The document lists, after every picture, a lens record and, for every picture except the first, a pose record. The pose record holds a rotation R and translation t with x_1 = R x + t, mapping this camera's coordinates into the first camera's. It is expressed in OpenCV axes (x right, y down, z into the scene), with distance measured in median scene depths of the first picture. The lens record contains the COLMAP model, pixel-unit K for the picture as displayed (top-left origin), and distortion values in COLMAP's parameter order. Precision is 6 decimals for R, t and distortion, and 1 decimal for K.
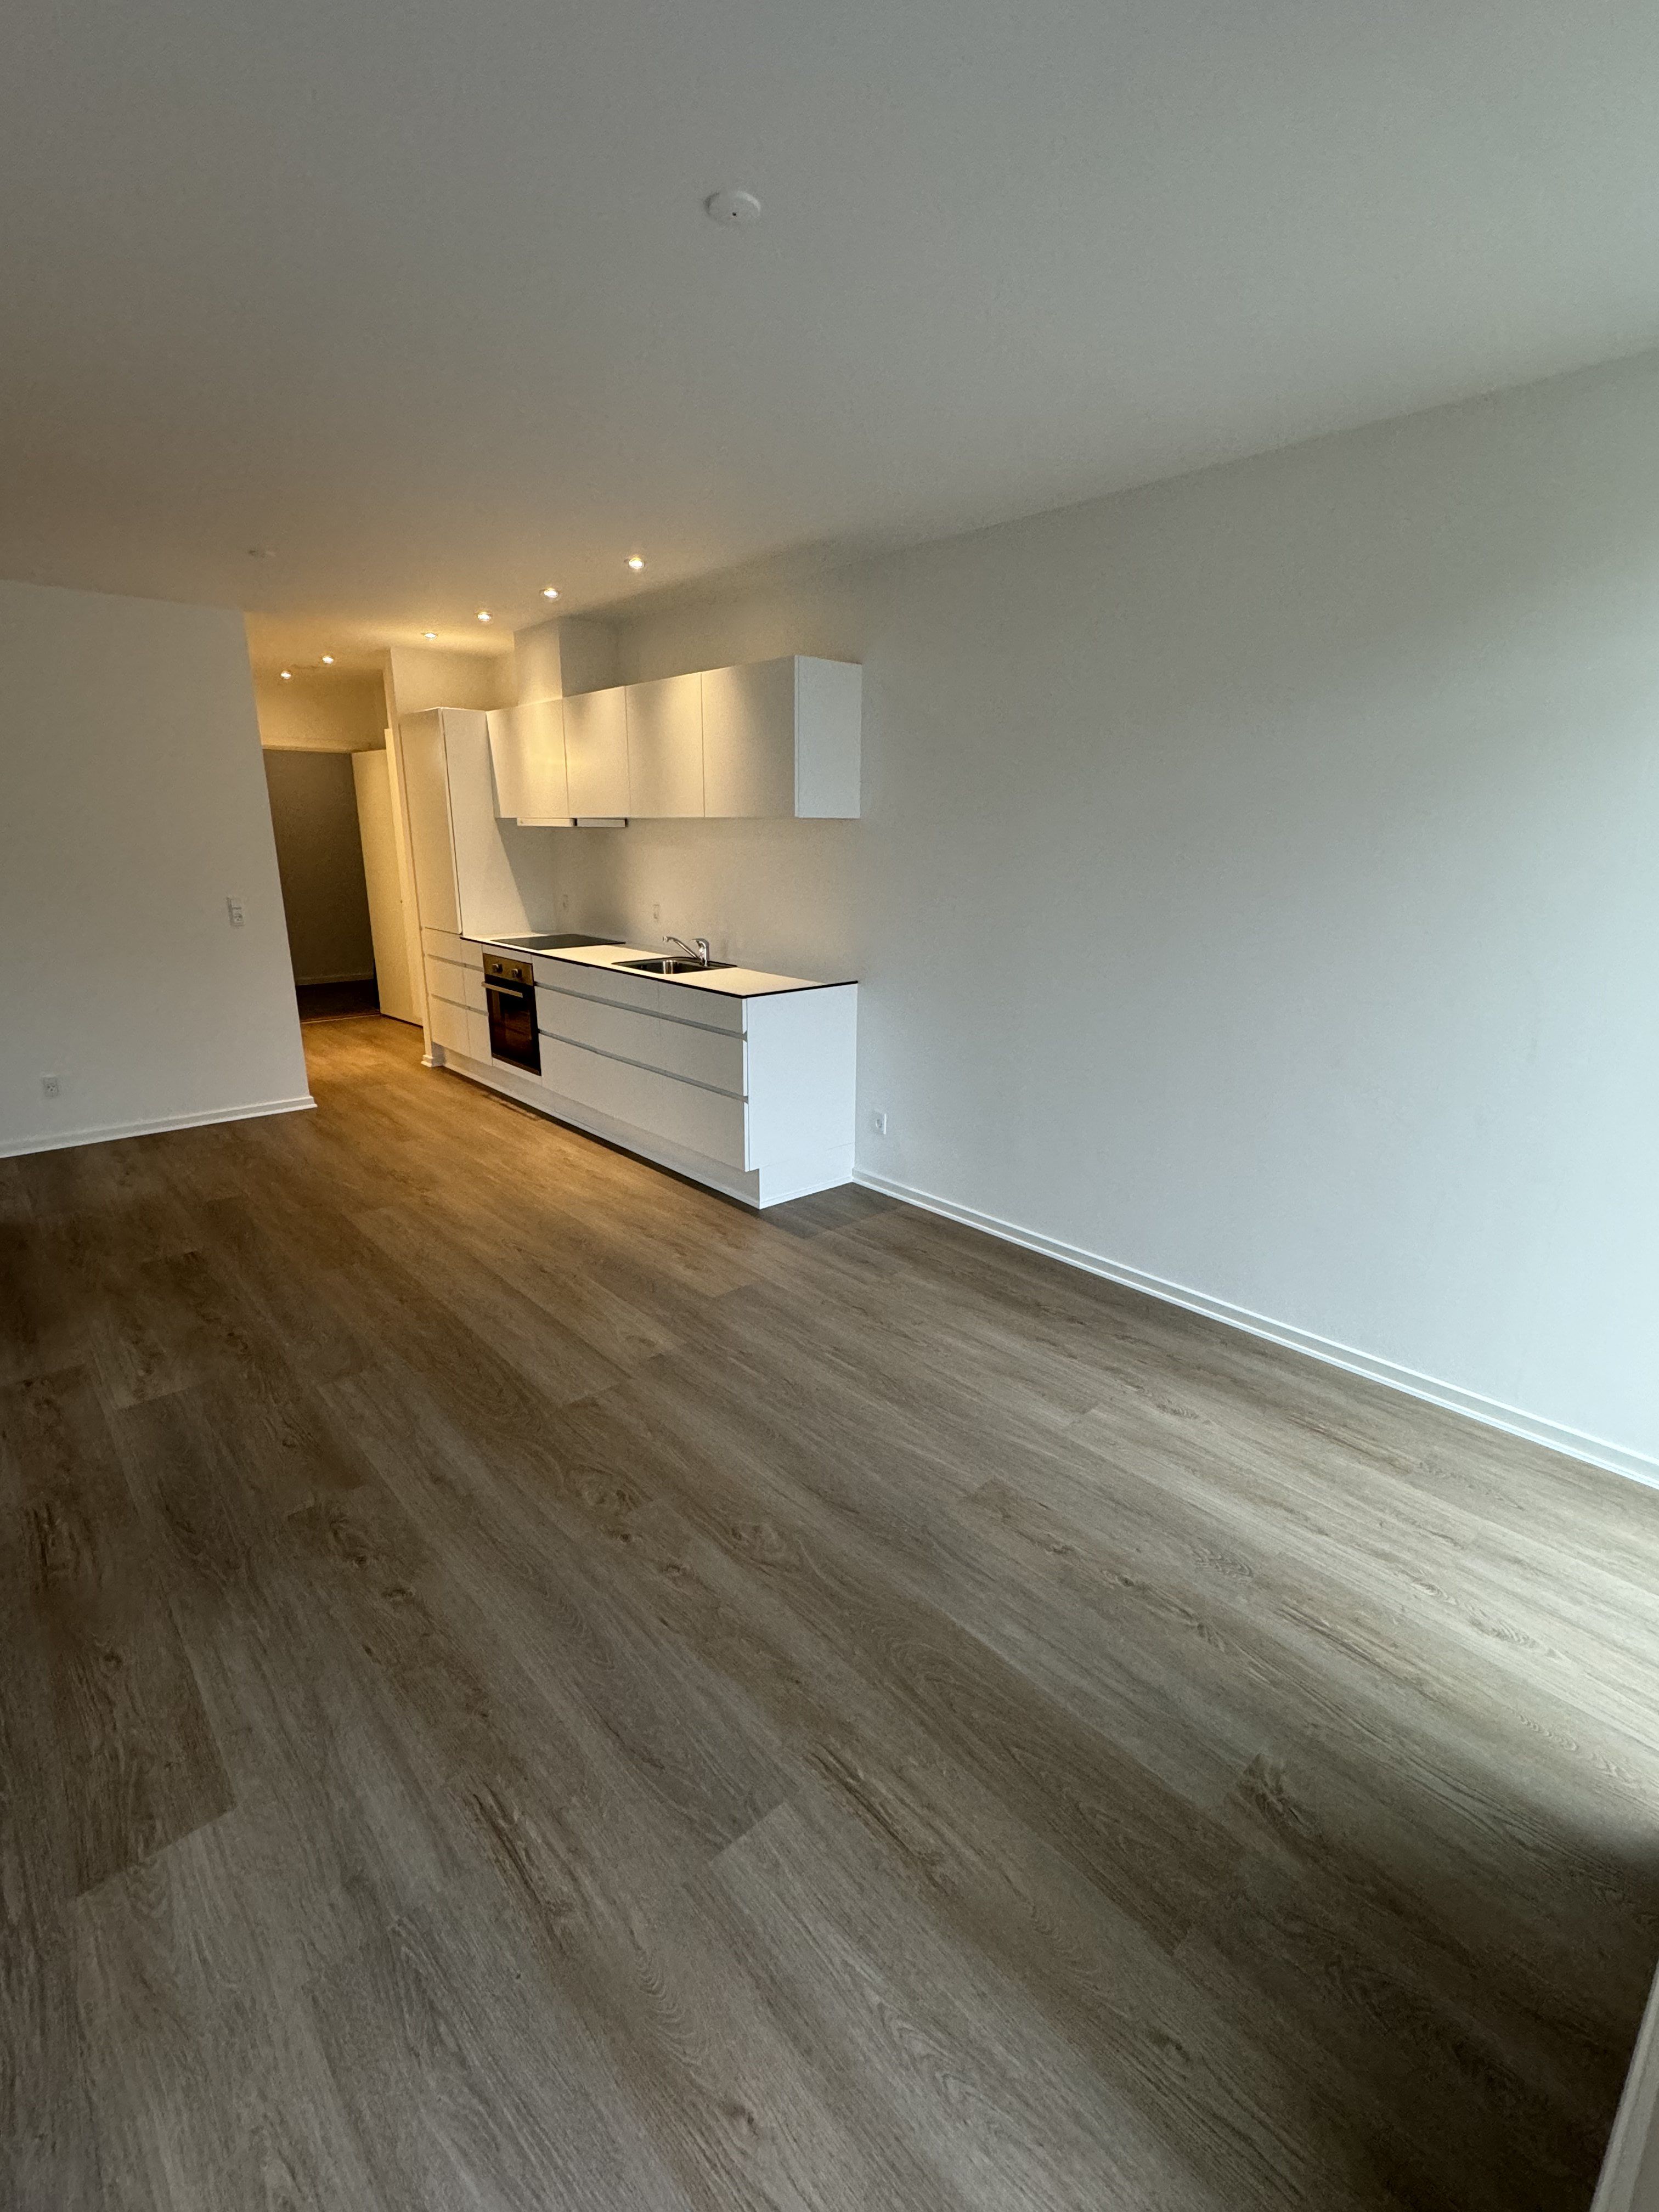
lens RADIAL K [[990.7, 0, 836.0], [0, 990.7, 1105.2], [0, 0, 1]] dist [-0.002840, 0.000076]
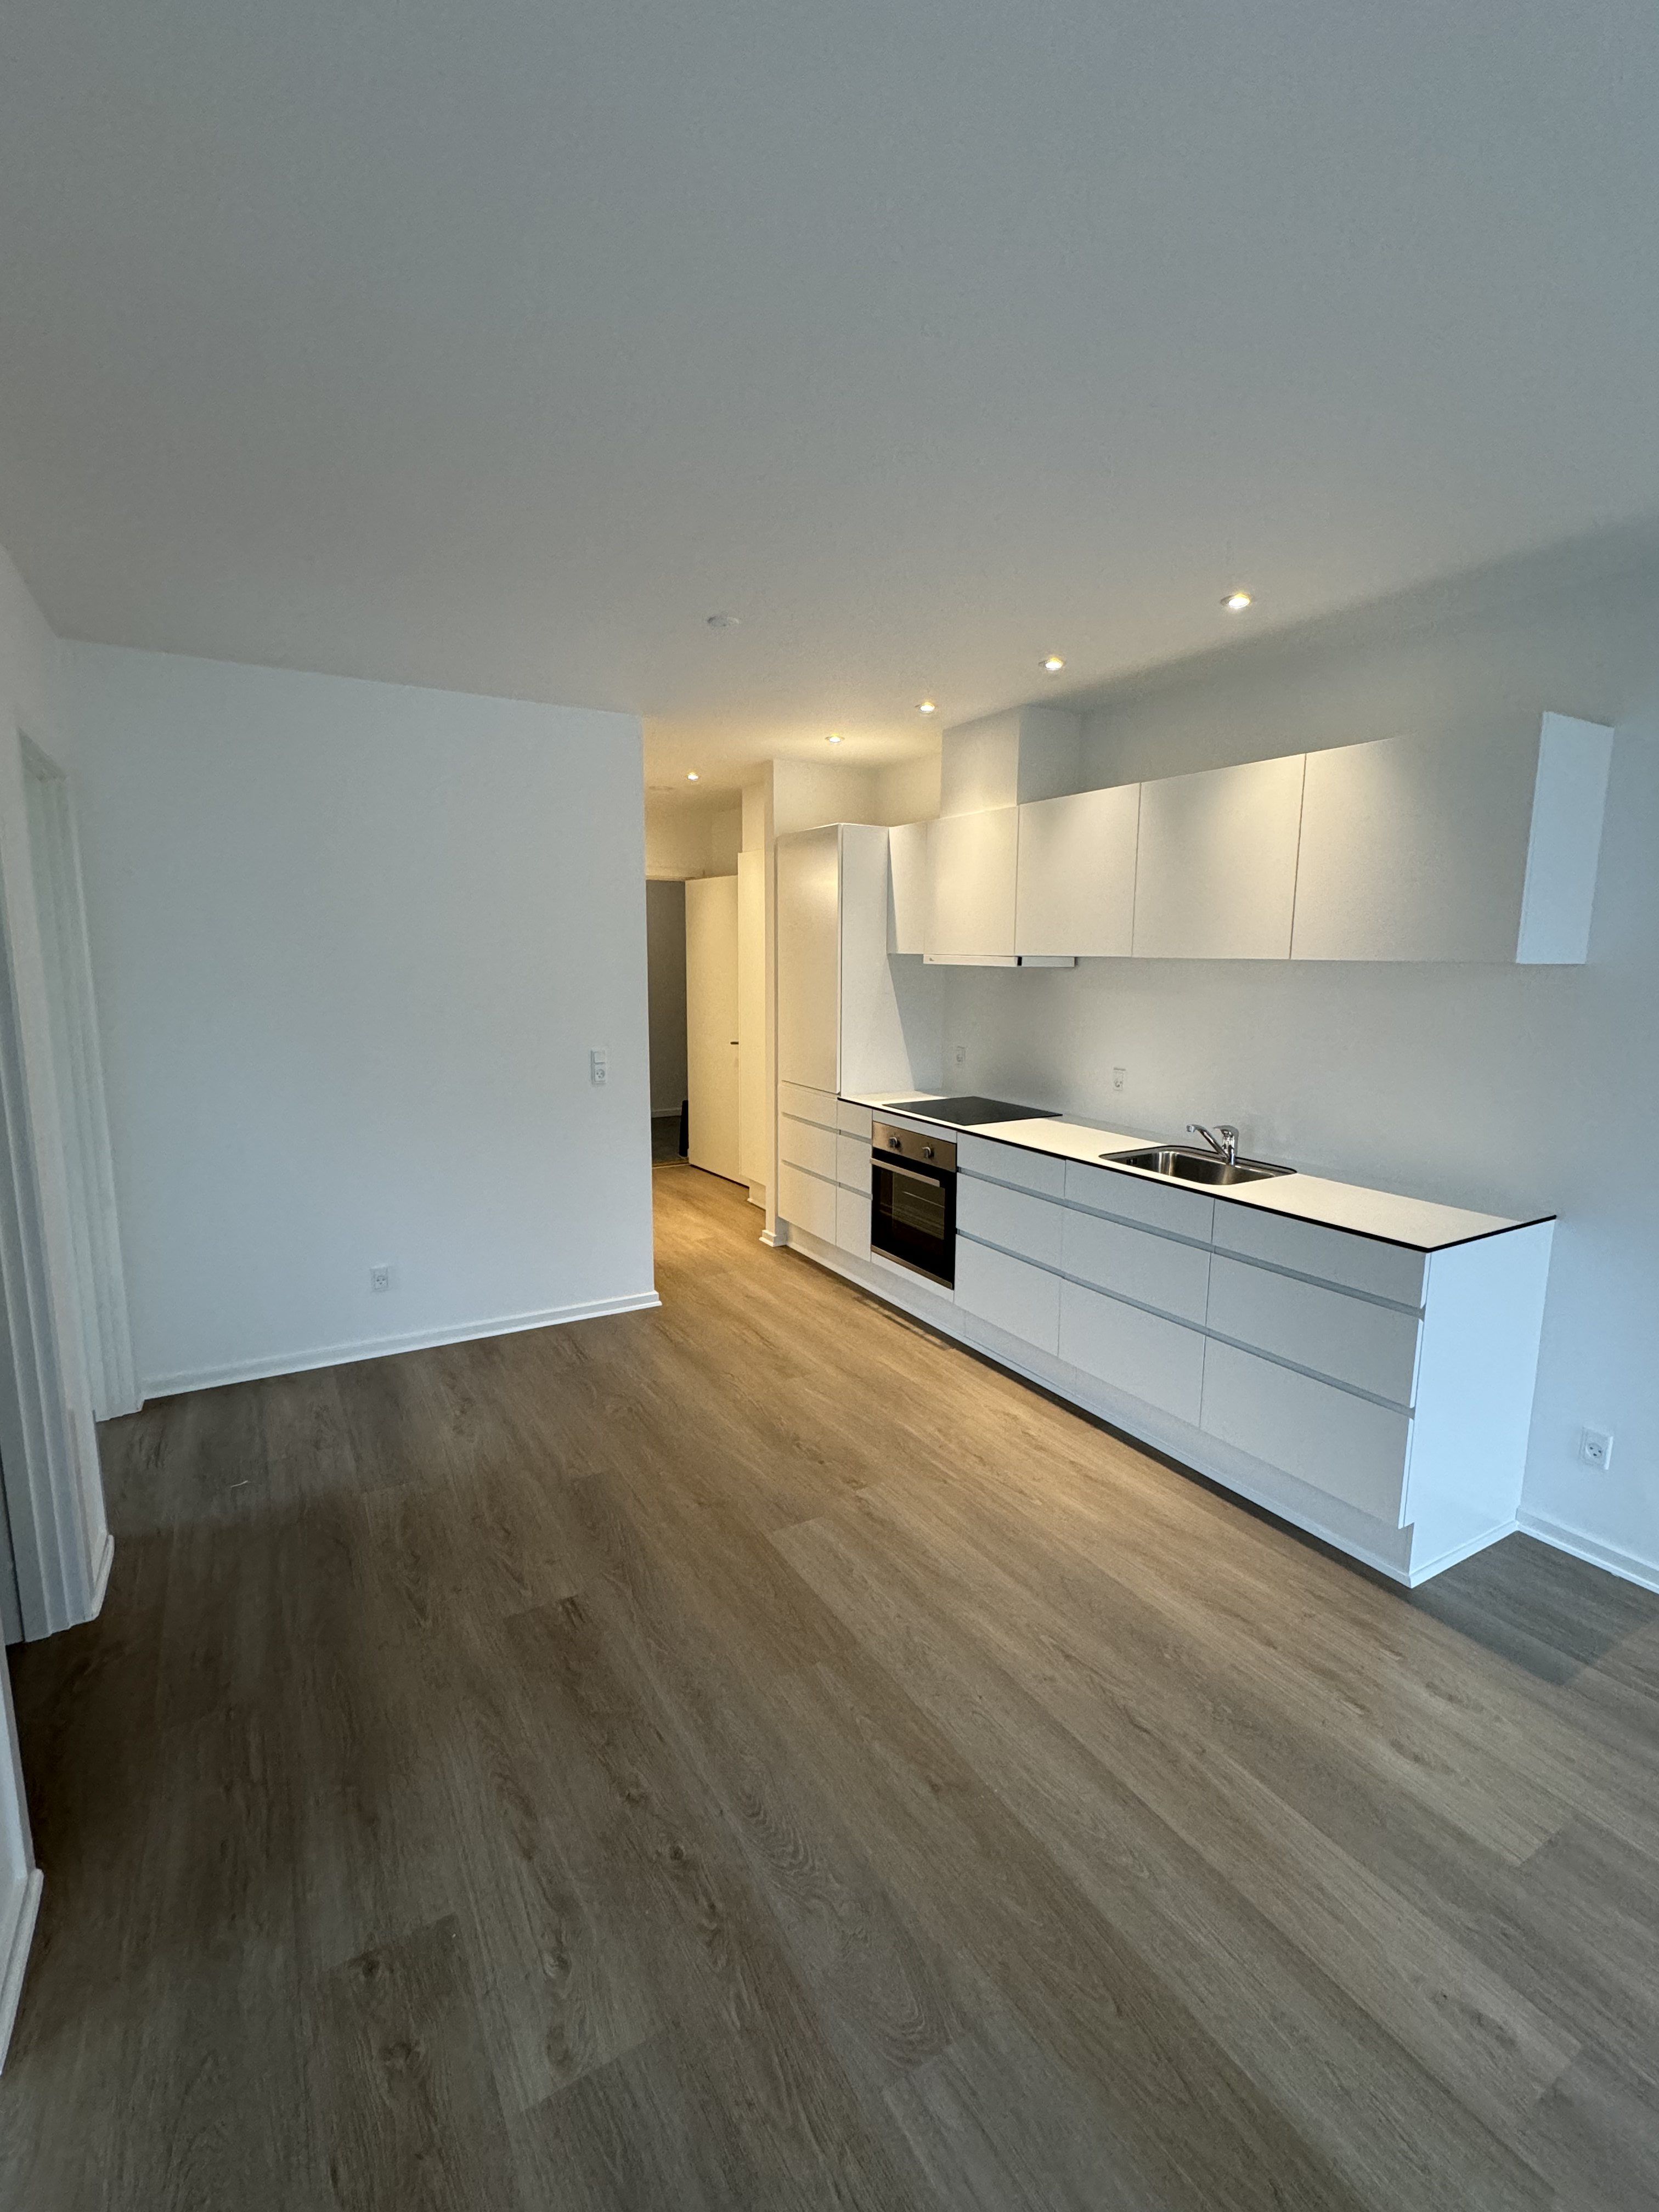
lens RADIAL K [[990.7, 0, 836.6], [0, 990.7, 1108.1], [0, 0, 1]] dist [-0.002840, 0.000076]
pose [[0.980054, 0.031345, -0.196242, -0.288891], [-0.053764, 0.992479, -0.109981, -0.094589], [0.191318, 0.118338, 0.974368, 0.280084]]
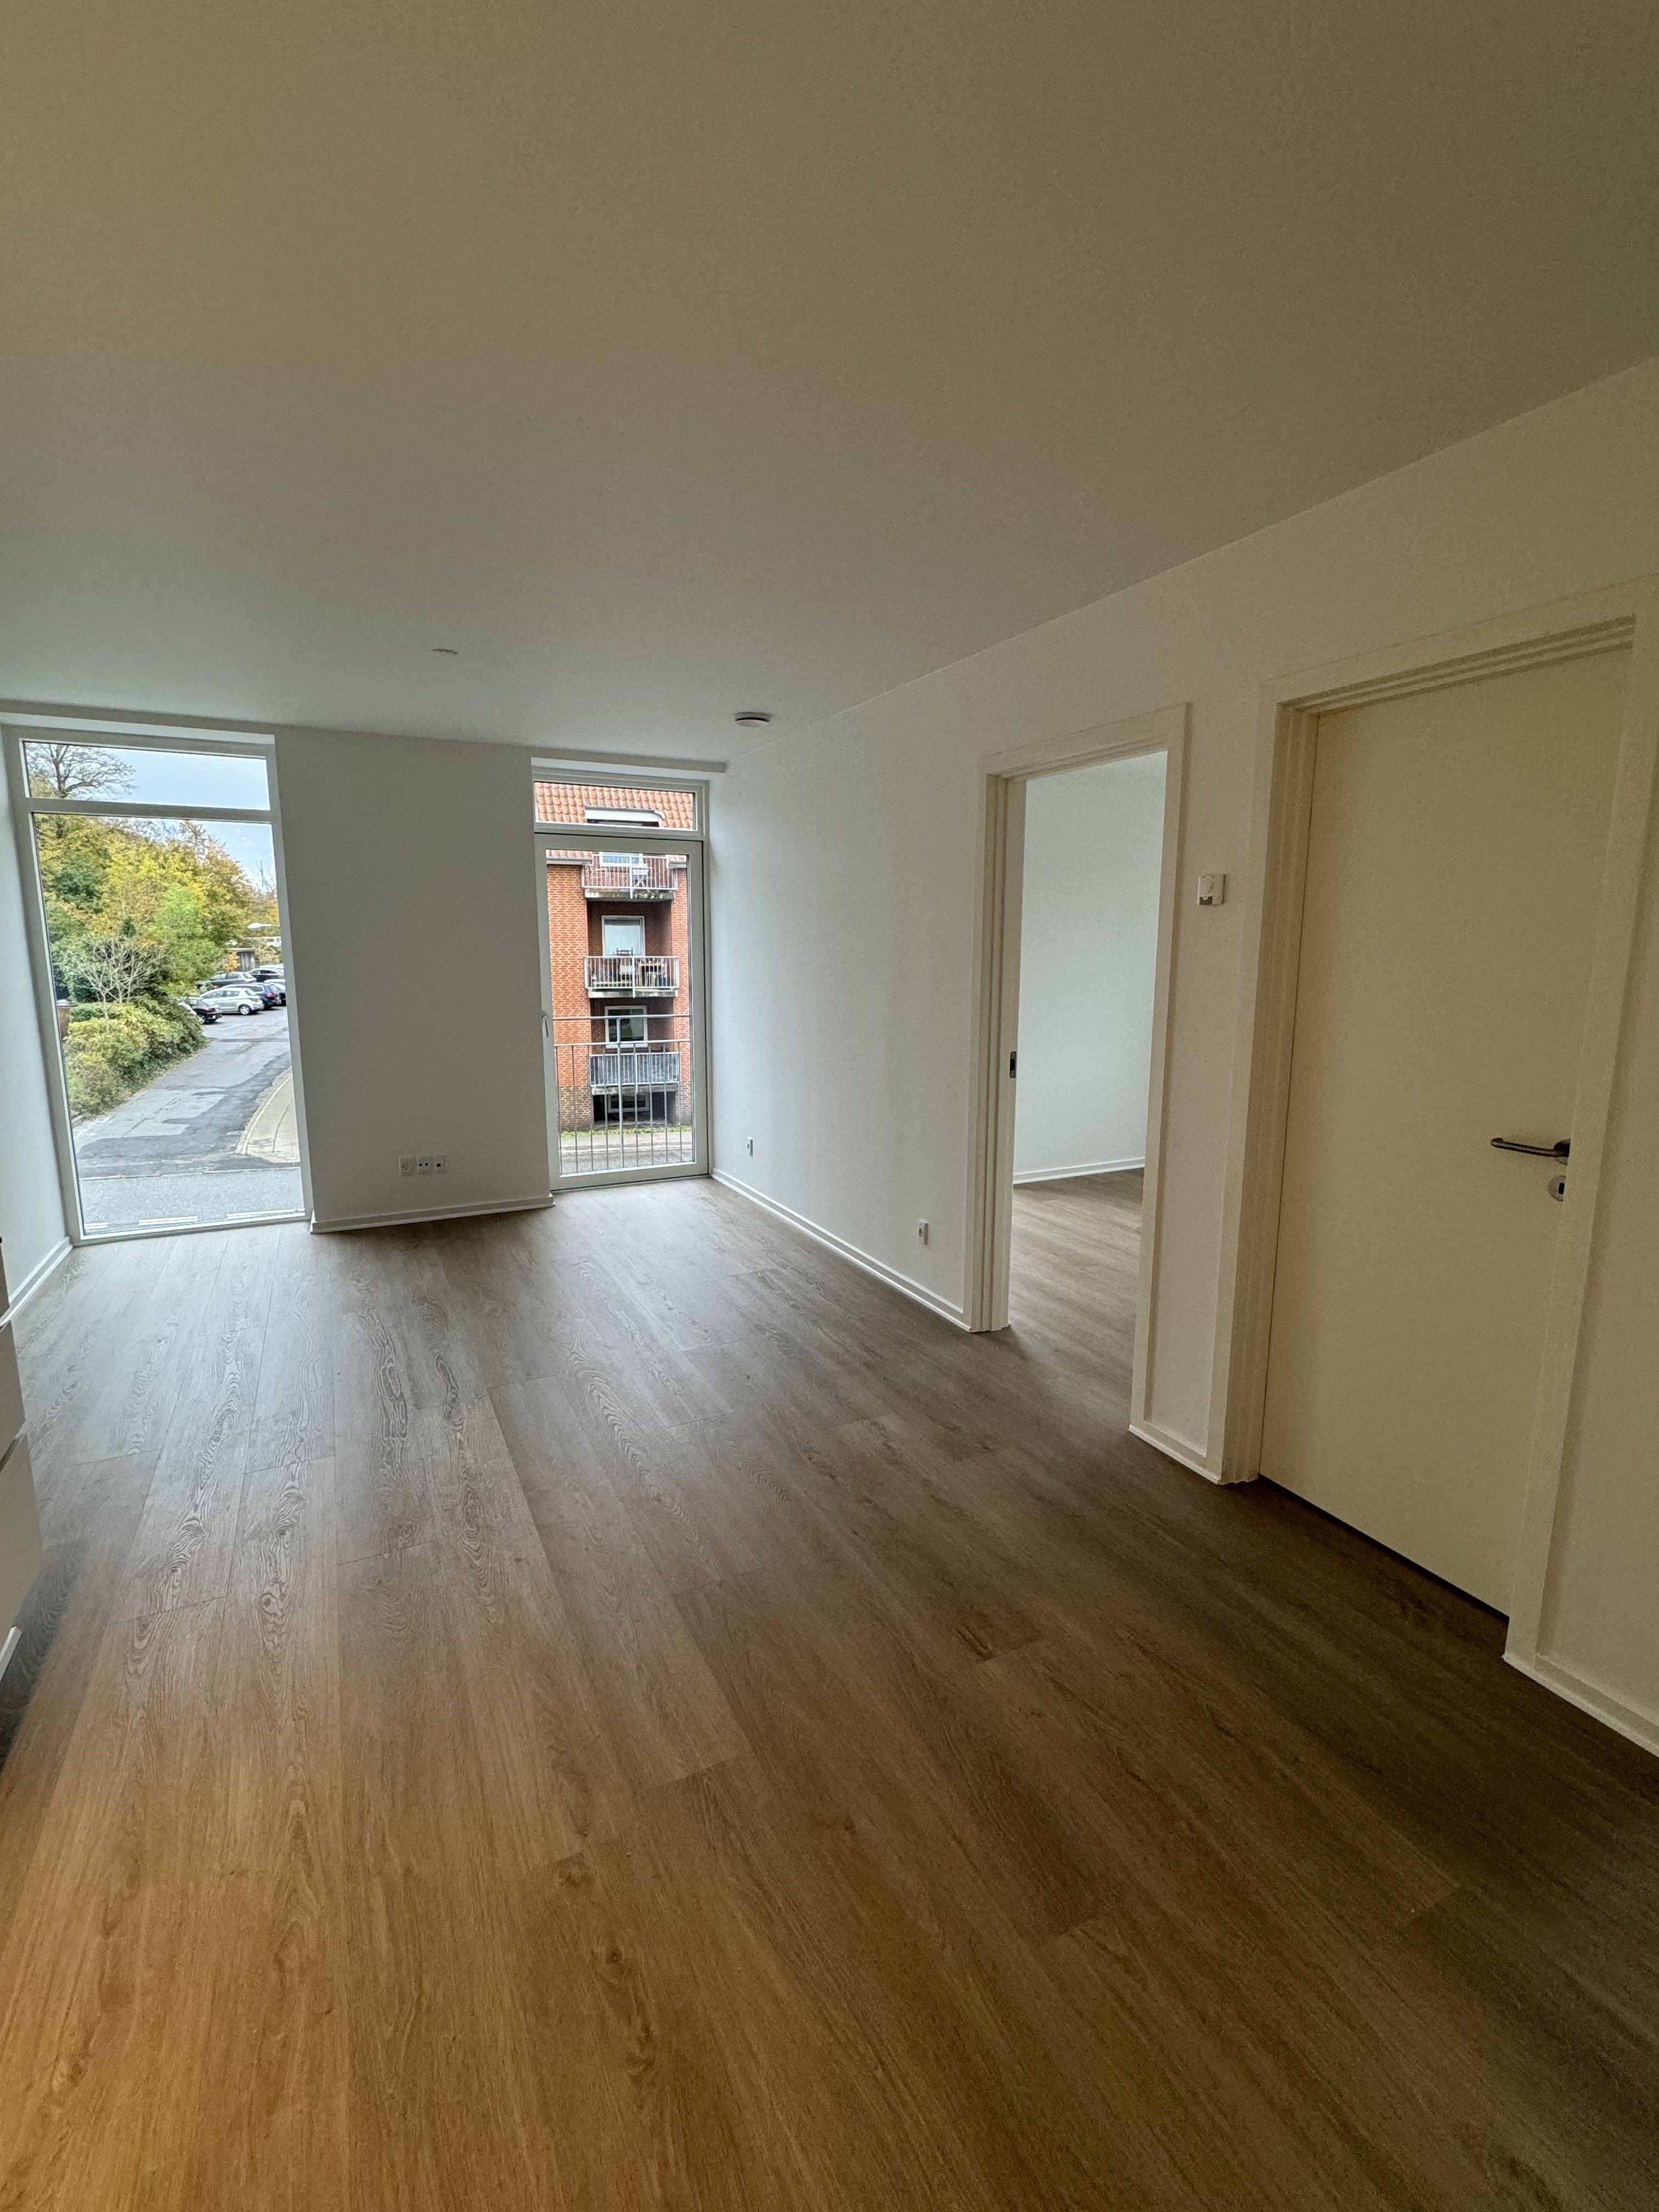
lens RADIAL K [[990.7, 0, 833.9], [0, 990.7, 1104.0], [0, 0, 1]] dist [-0.002840, 0.000076]
pose [[-0.963978, -0.054917, 0.260251, -0.570184], [0.060786, 0.907074, 0.416560, -0.319105], [-0.258943, 0.417374, -0.871061, 1.133467]]
